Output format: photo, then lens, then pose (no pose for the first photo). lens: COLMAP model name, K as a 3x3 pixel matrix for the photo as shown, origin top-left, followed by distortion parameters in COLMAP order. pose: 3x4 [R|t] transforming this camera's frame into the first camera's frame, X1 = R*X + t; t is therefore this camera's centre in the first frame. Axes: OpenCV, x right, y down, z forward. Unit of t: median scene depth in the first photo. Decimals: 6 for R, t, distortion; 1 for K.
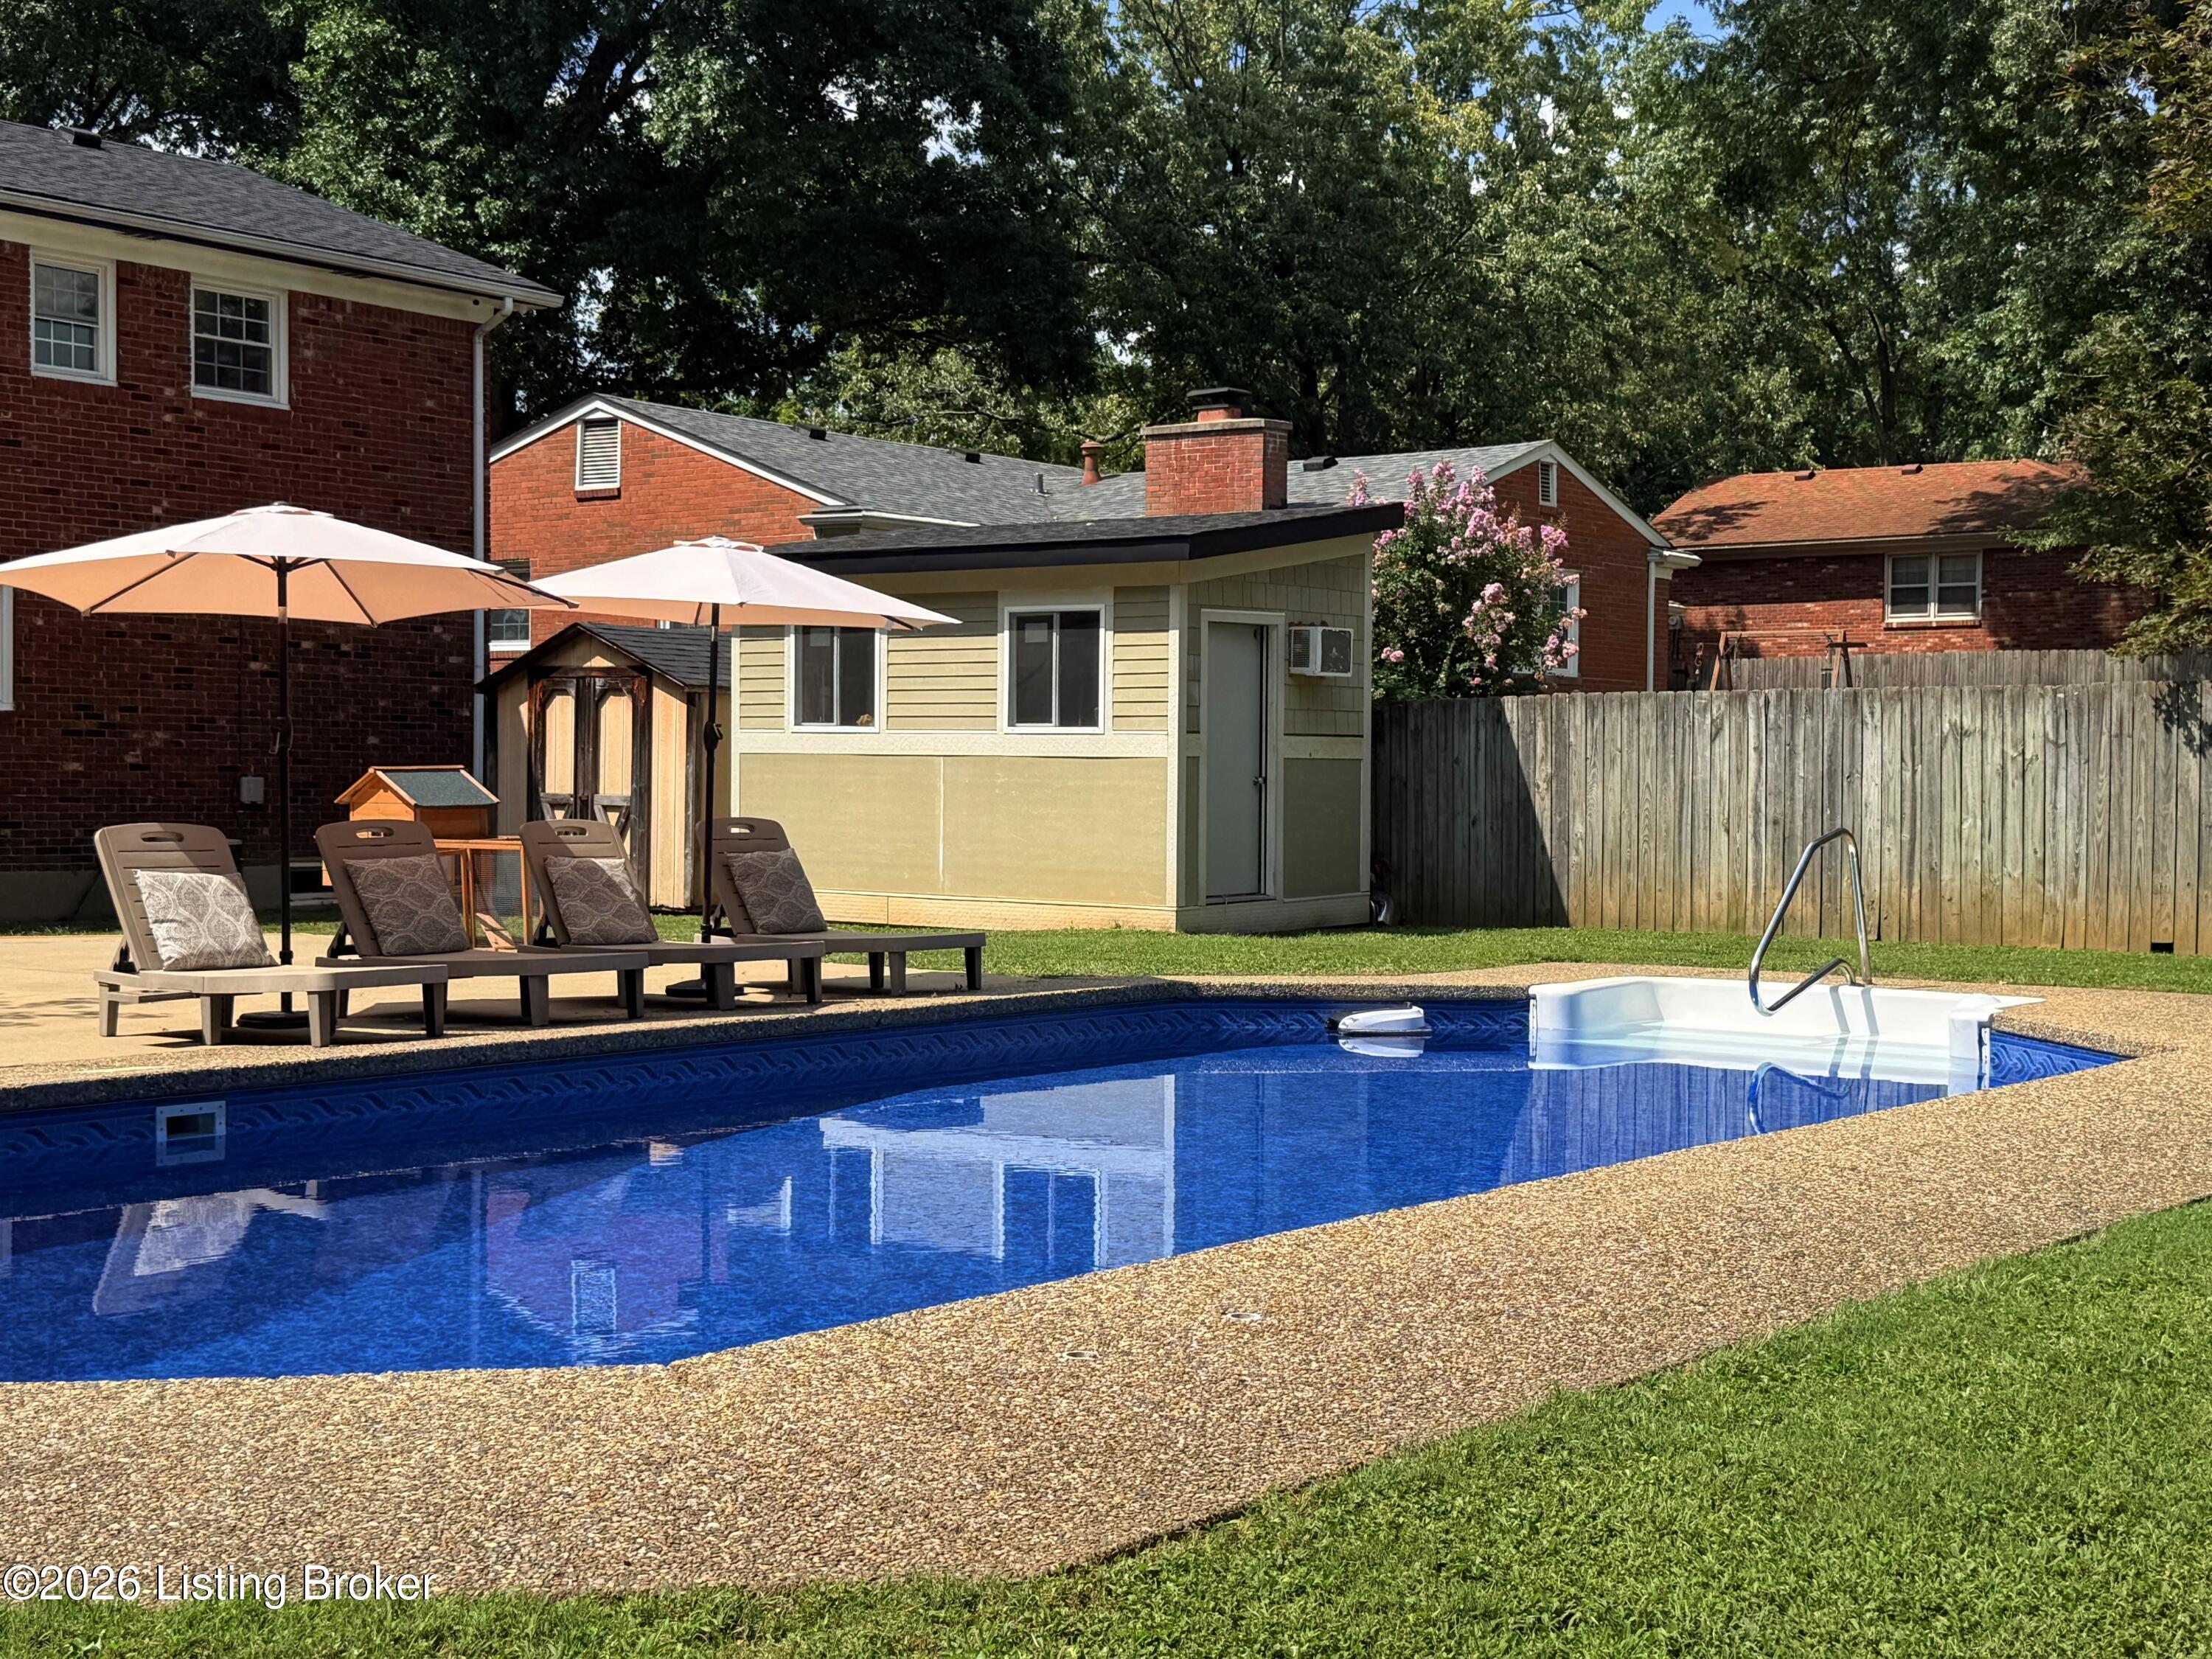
lens RADIAL K [[2951.6, 0, 1109.2], [0, 2951.6, 815.6], [0, 0, 1]] dist [0.136475, 0.000000]
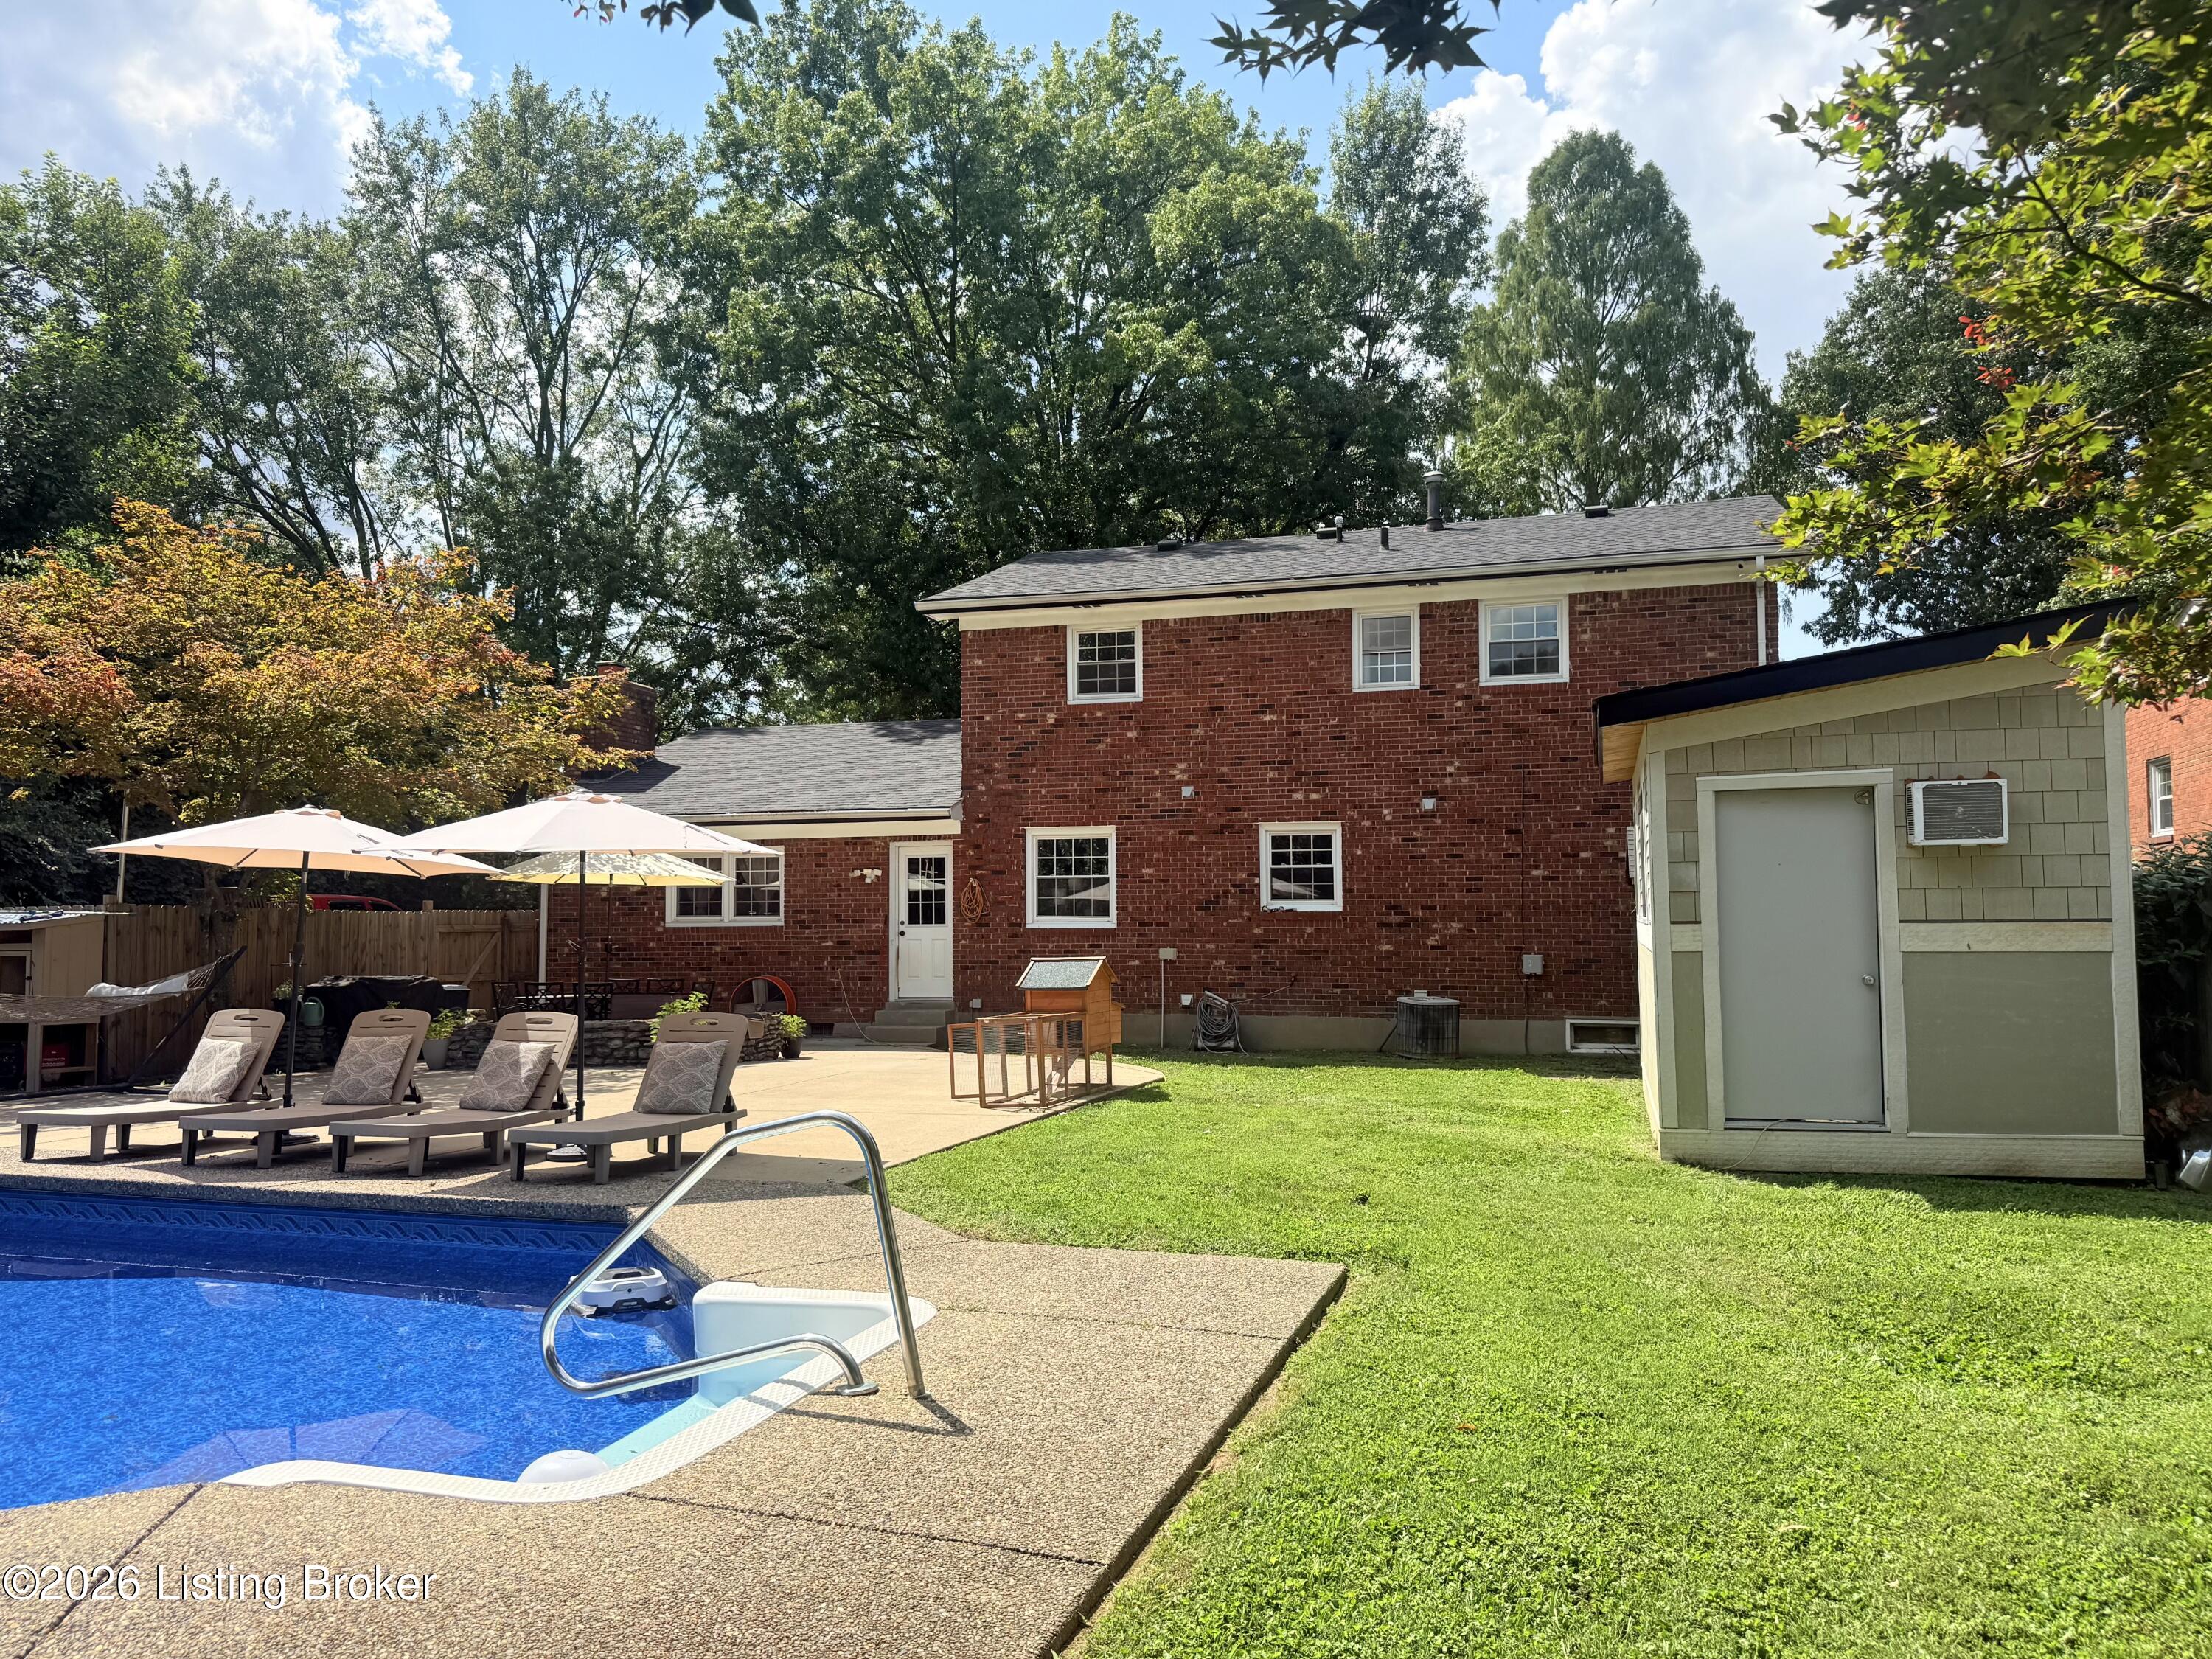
lens RADIAL K [[1616.1, 0, 1109.1], [0, 1616.1, 834.2], [0, 0, 1]] dist [0.060973, -0.067301]
pose [[0.331048, -0.057970, -0.941832, 0.365257], [-0.010451, 0.997825, -0.065090, -0.018538], [0.943556, 0.031391, 0.329722, 0.603613]]
